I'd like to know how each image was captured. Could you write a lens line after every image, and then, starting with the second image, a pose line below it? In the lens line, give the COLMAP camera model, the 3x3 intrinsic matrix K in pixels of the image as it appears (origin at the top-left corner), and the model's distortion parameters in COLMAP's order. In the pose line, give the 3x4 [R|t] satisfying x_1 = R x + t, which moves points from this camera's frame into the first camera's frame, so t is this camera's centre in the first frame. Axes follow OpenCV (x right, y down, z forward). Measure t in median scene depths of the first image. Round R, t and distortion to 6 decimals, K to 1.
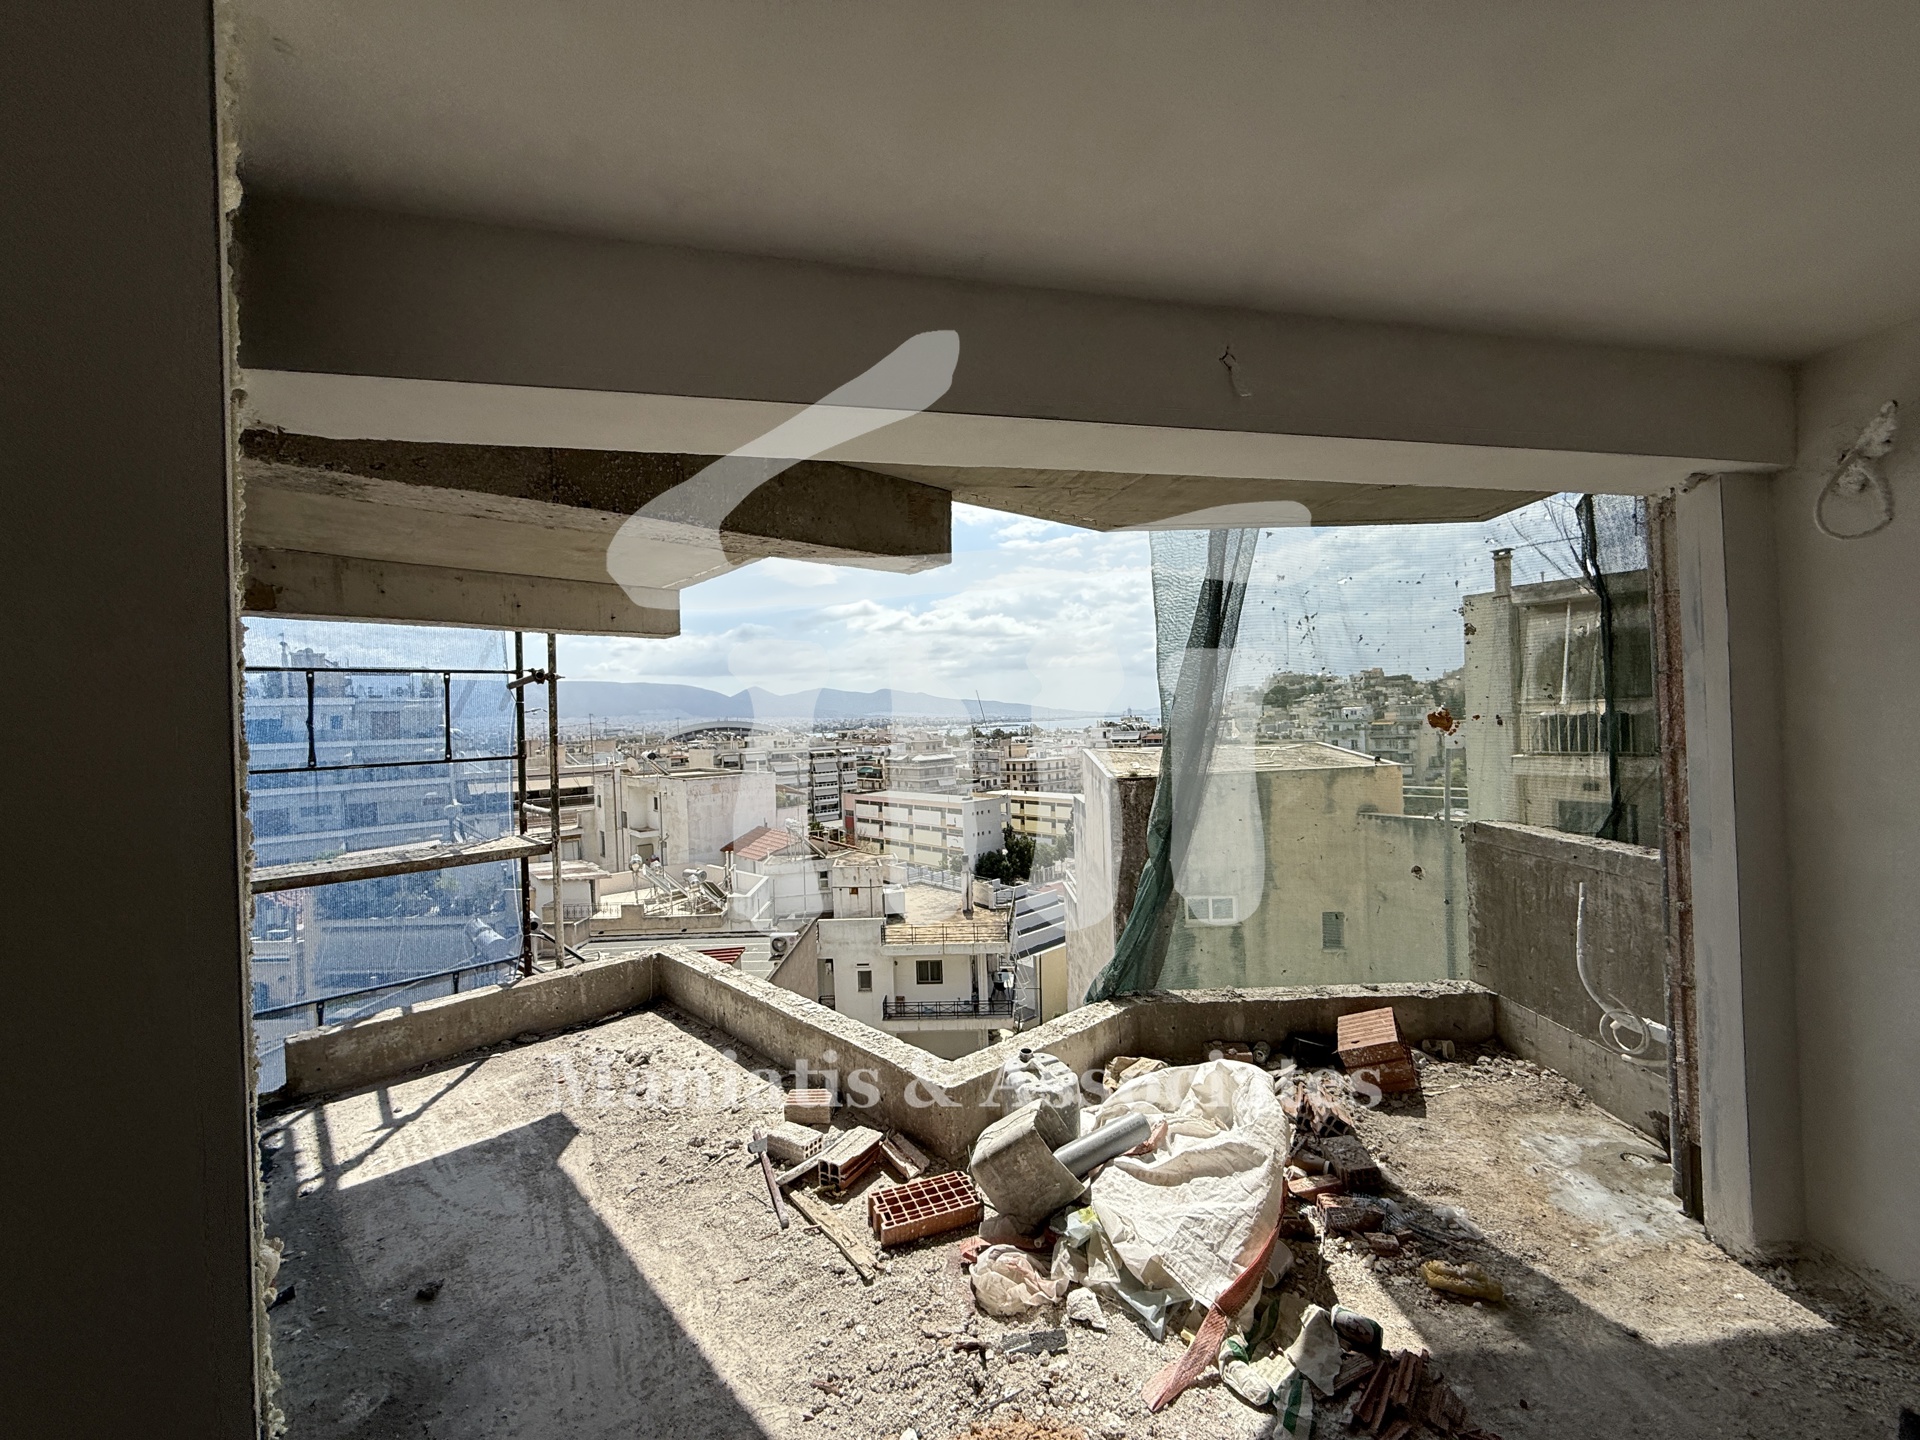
lens RADIAL K [[762.1, 0, 954.7], [0, 762.1, 718.7], [0, 0, 1]] dist [-0.000708, -0.000052]
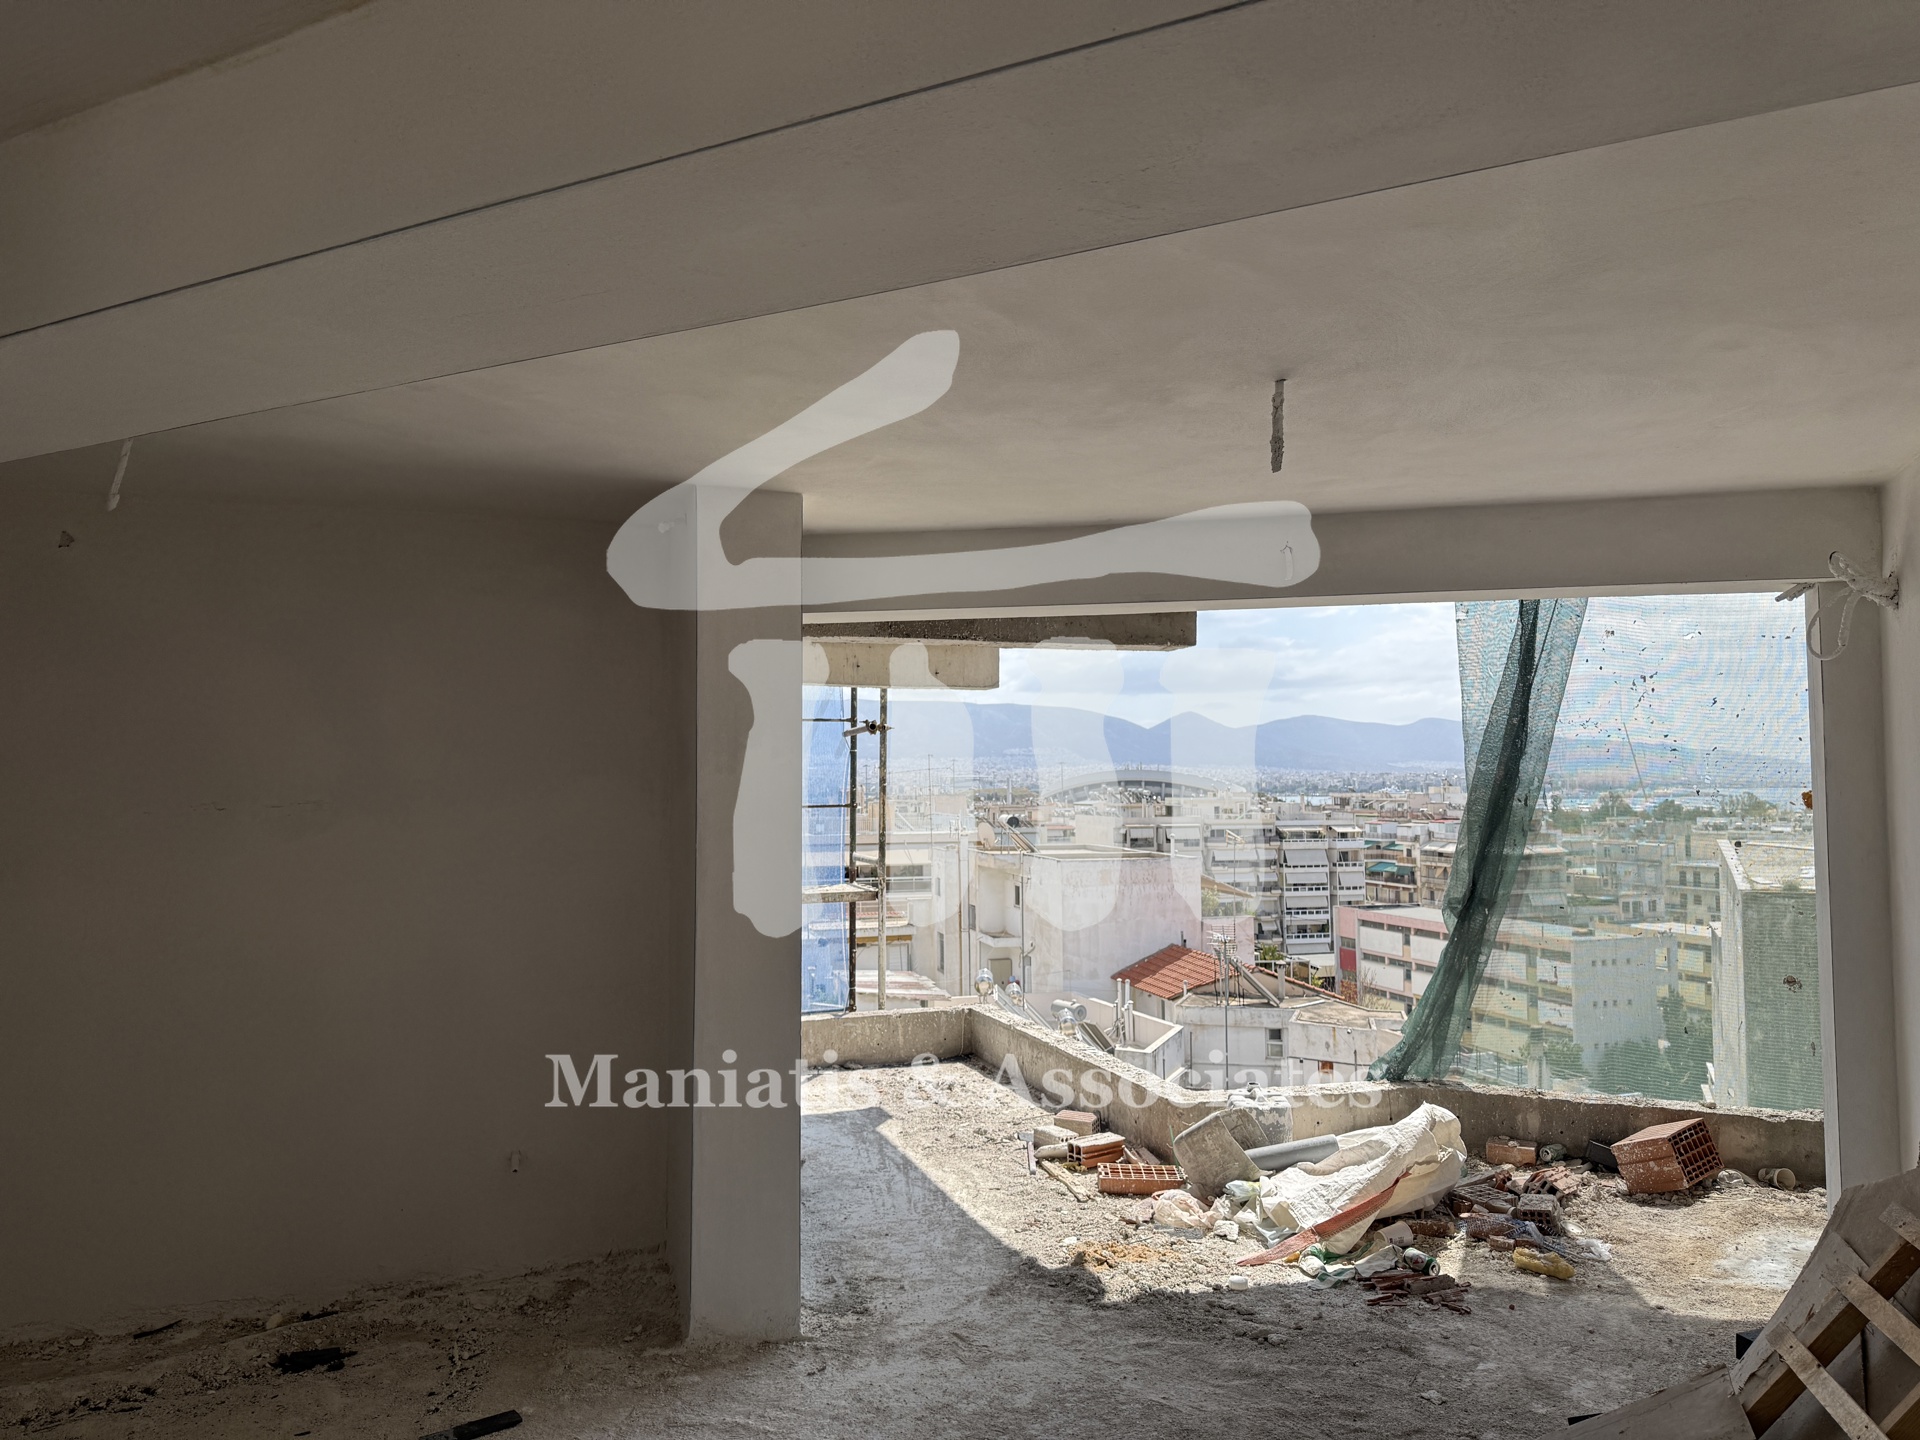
lens RADIAL K [[1350.1, 0, 965.9], [0, 1350.1, 715.6], [0, 0, 1]] dist [0.044719, -0.049089]
pose [[0.912313, 0.010075, -0.409369, 0.090522], [-0.026182, 0.999087, -0.033760, -0.003735], [0.408655, 0.041518, 0.911744, -0.174590]]
